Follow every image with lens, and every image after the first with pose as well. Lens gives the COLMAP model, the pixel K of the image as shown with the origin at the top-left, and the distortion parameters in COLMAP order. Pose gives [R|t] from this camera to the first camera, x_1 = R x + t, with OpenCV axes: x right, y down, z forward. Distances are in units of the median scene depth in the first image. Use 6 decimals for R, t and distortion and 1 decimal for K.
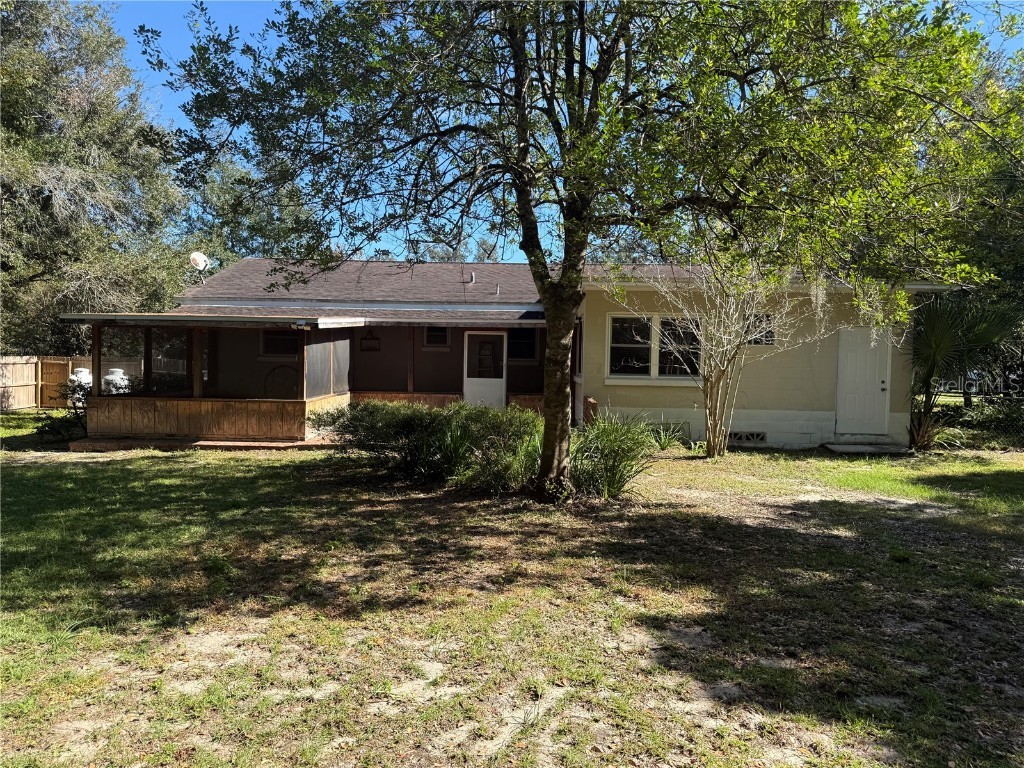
lens RADIAL K [[720.3, 0, 512.7], [0, 720.3, 386.3], [0, 0, 1]] dist [0.035858, -0.001726]
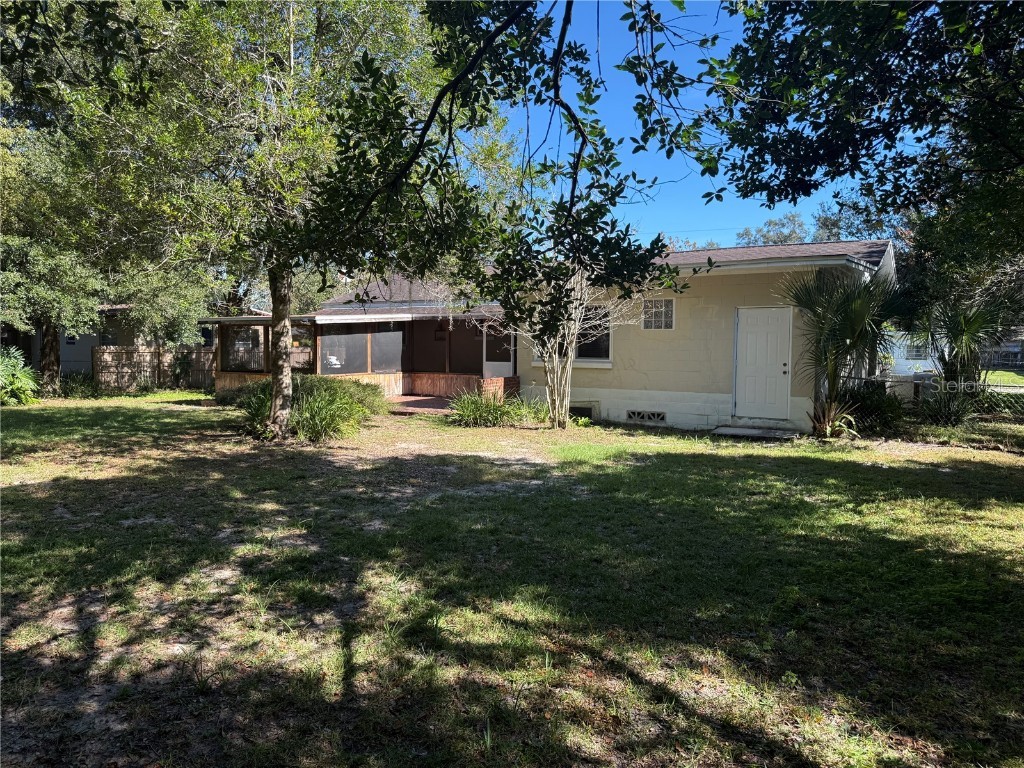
lens RADIAL K [[720.3, 0, 512.8], [0, 720.3, 383.2], [0, 0, 1]] dist [0.035858, -0.001726]
pose [[0.855948, 0.016918, -0.516785, 0.697128], [-0.012933, 0.999852, 0.011311, 0.012576], [0.516900, -0.002998, 0.856041, -0.000088]]
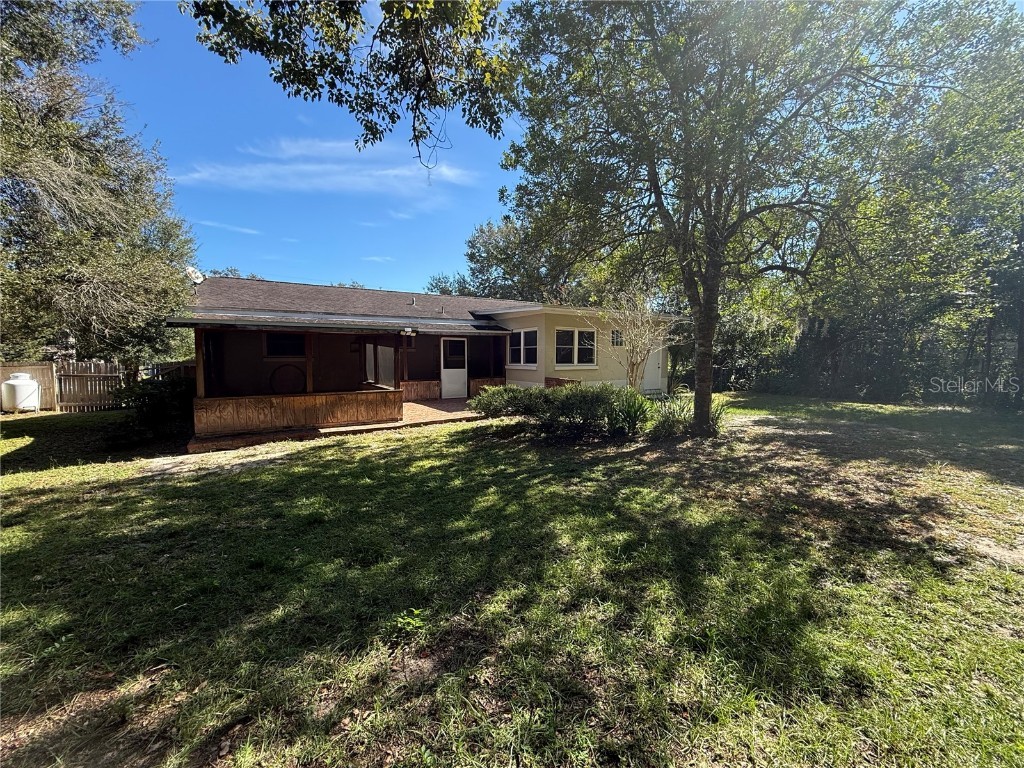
lens RADIAL K [[409.3, 0, 512.8], [0, 409.3, 380.3], [0, 0, 1]] dist [0.000520, 0.000315]
pose [[0.837776, -0.049906, 0.543728, -0.476095], [0.037058, 0.998715, 0.034569, -0.014333], [-0.544755, -0.008811, 0.838549, 0.244564]]
